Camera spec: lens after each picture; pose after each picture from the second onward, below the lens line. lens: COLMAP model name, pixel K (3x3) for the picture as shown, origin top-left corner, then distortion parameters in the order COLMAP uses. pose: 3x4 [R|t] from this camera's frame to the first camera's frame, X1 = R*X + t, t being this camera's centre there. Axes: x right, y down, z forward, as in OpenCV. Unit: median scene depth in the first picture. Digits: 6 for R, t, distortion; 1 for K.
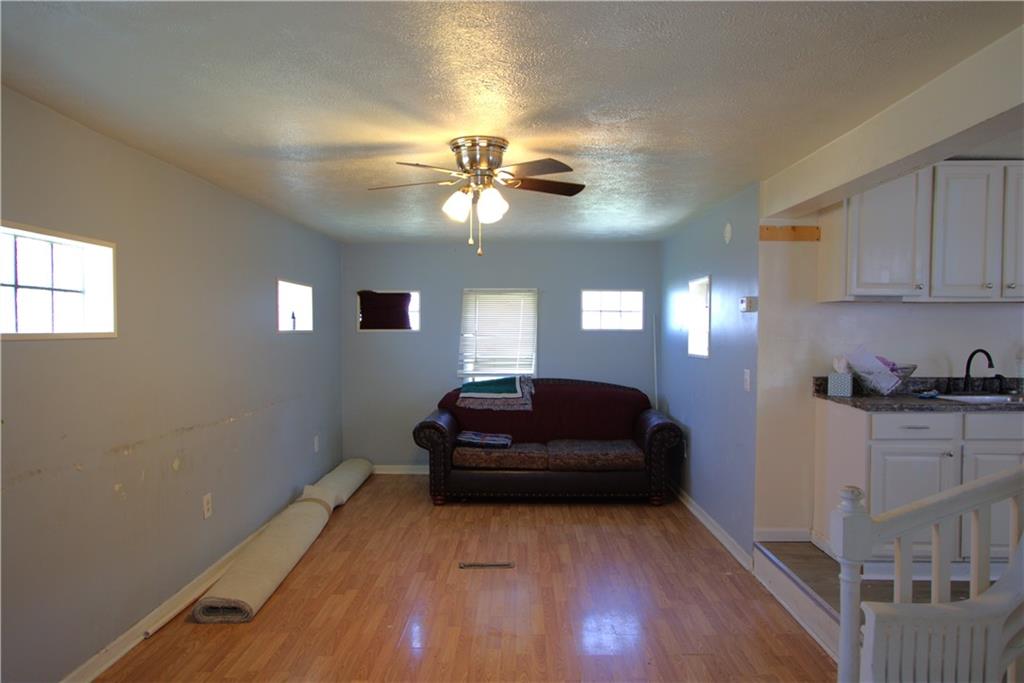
lens RADIAL K [[682.9, 0, 515.8], [0, 682.9, 348.0], [0, 0, 1]] dist [-0.011513, 0.009195]
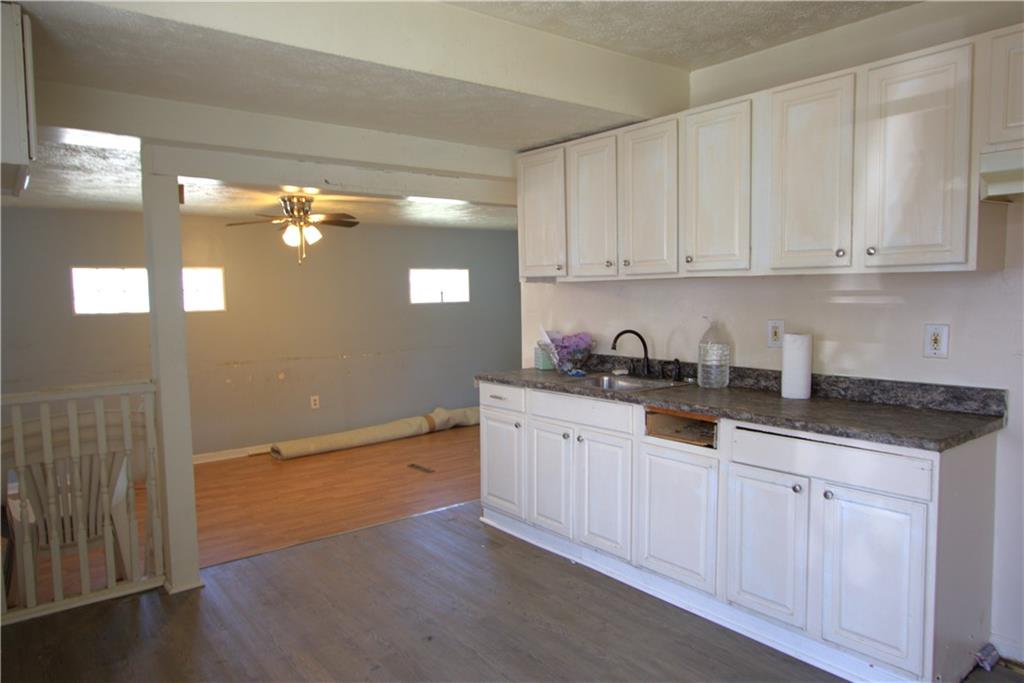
lens RADIAL K [[682.9, 0, 517.3], [0, 682.9, 346.2], [0, 0, 1]] dist [-0.011513, 0.009195]
pose [[0.628372, 0.050357, -0.776281, 0.905422], [-0.002441, 0.998025, 0.062765, -0.023422], [0.777909, -0.037545, 0.627254, 0.198303]]
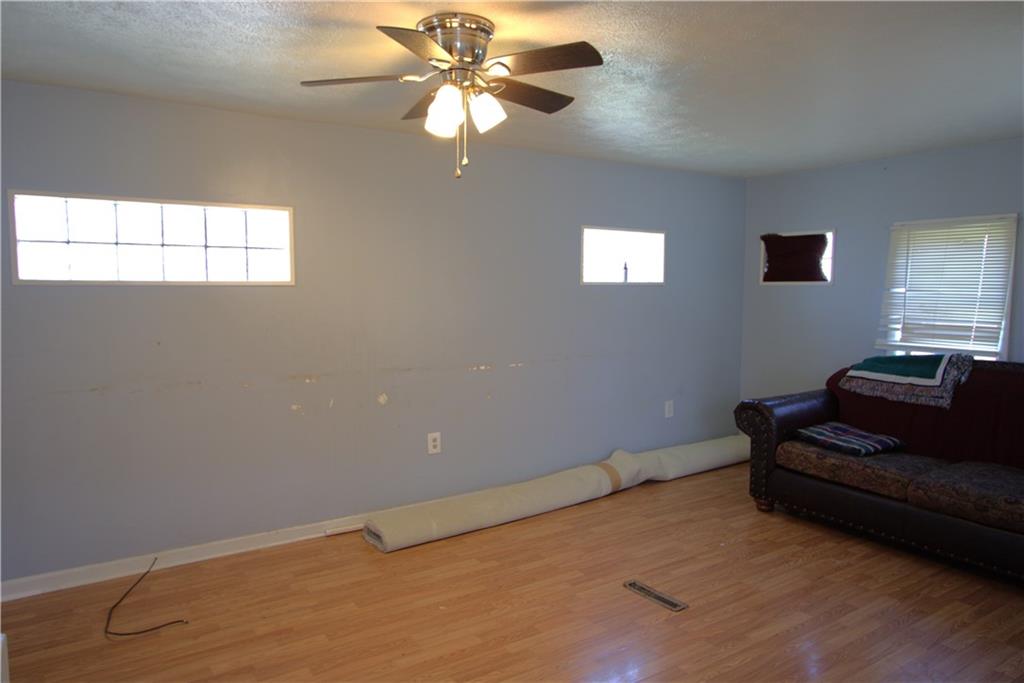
lens RADIAL K [[682.9, 0, 513.6], [0, 682.9, 345.8], [0, 0, 1]] dist [-0.011513, 0.009195]
pose [[0.559922, 0.072252, -0.825389, 0.353586], [-0.024233, 0.997192, 0.070852, -0.001917], [0.828191, -0.019670, 0.560101, 0.349064]]
